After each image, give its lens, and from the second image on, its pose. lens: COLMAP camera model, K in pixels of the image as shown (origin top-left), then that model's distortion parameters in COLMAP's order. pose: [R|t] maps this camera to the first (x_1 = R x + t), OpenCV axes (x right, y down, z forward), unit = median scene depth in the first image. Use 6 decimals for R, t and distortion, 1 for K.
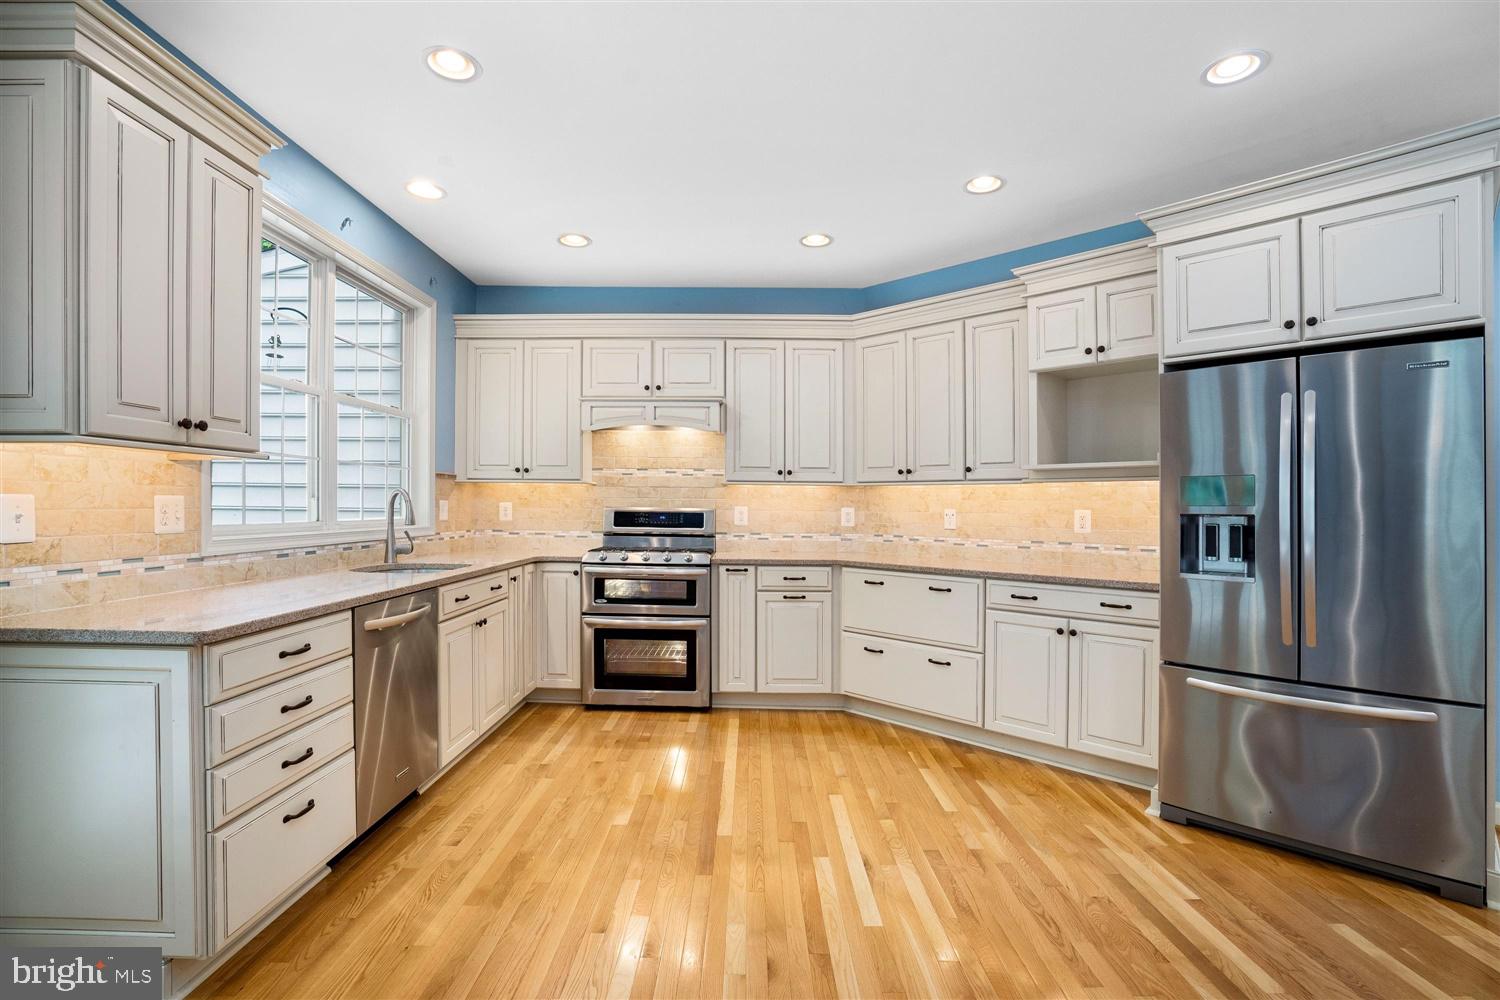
lens RADIAL K [[704.0, 0, 754.7], [0, 704.0, 514.8], [0, 0, 1]] dist [-0.044607, 0.009591]
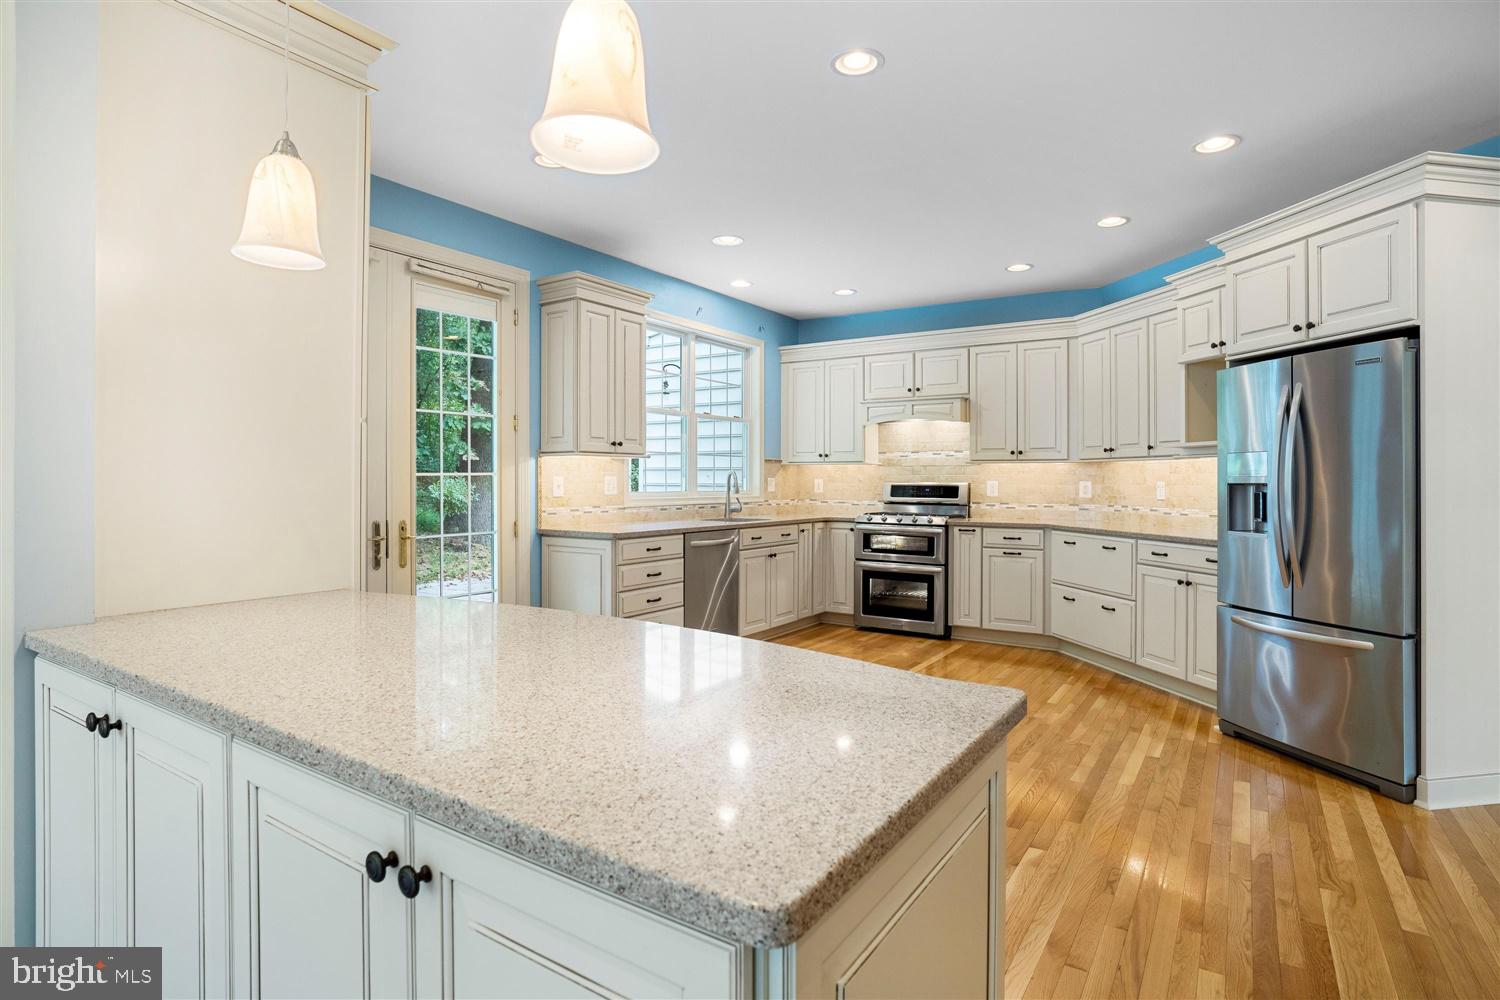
lens RADIAL K [[784.7, 0, 757.5], [0, 784.7, 495.3], [0, 0, 1]] dist [-0.030022, 0.006142]
pose [[0.845145, 0.002996, -0.534528, 0.521311], [-0.001821, 0.999995, 0.002726, 0.014279], [0.534534, -0.001330, 0.845146, -0.507655]]
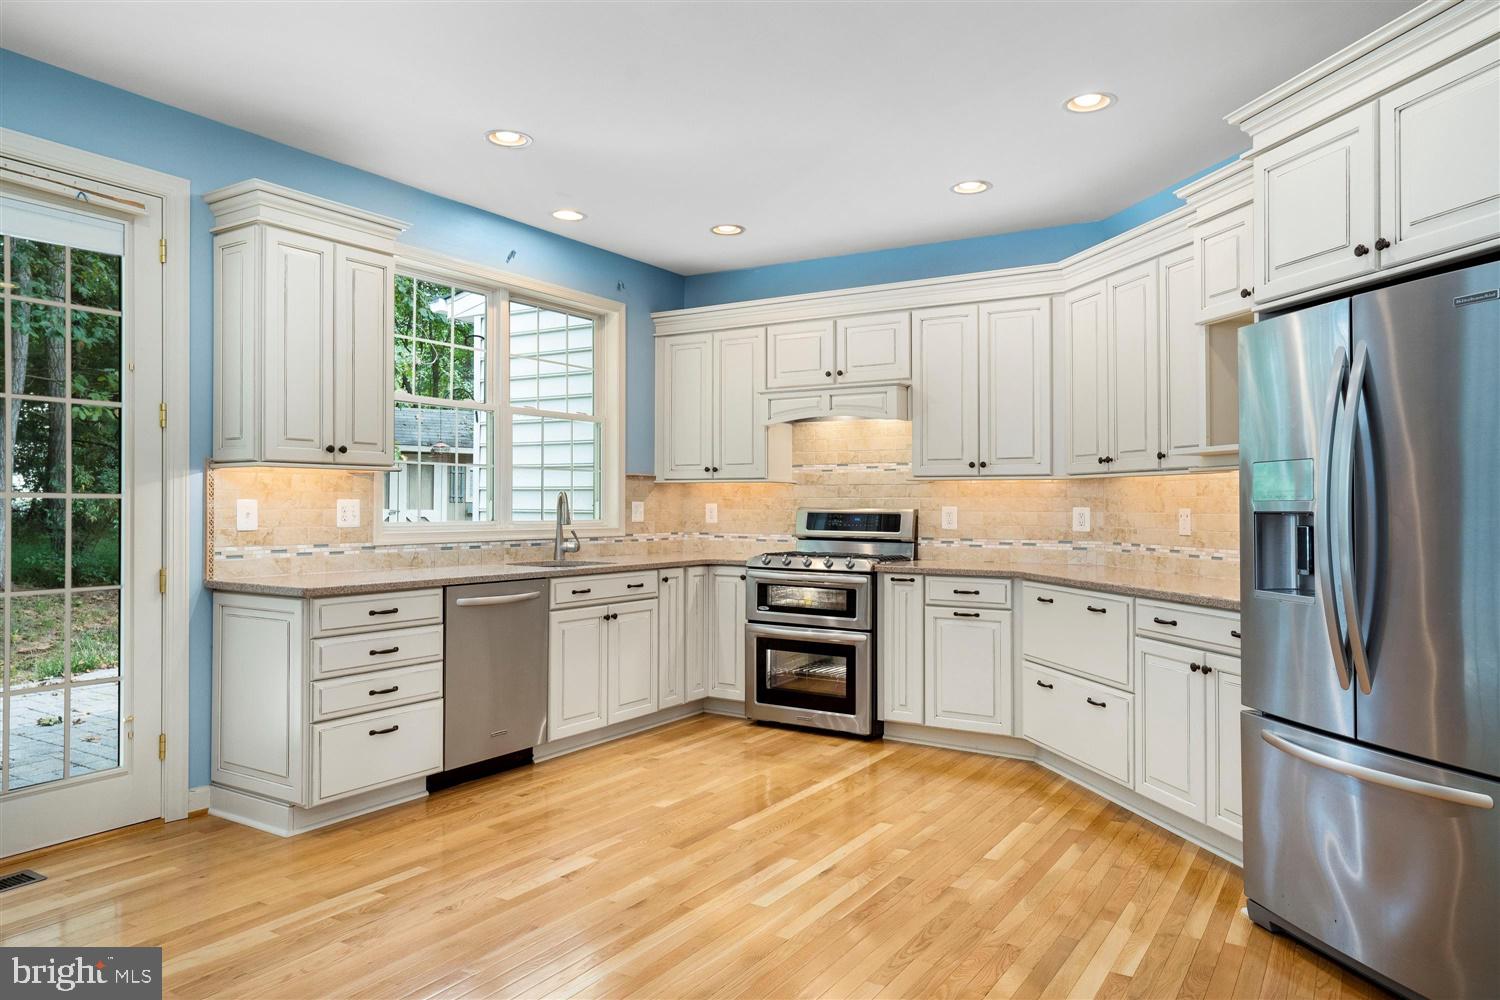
lens RADIAL K [[1001.3, 0, 744.9], [0, 1001.3, 508.8], [0, 0, 1]] dist [0.004111, -0.004619]
pose [[0.849508, -0.003960, -0.527562, 0.579524], [-0.002773, 0.999924, -0.011972, 0.008270], [0.527569, 0.011633, 0.849432, -0.183065]]
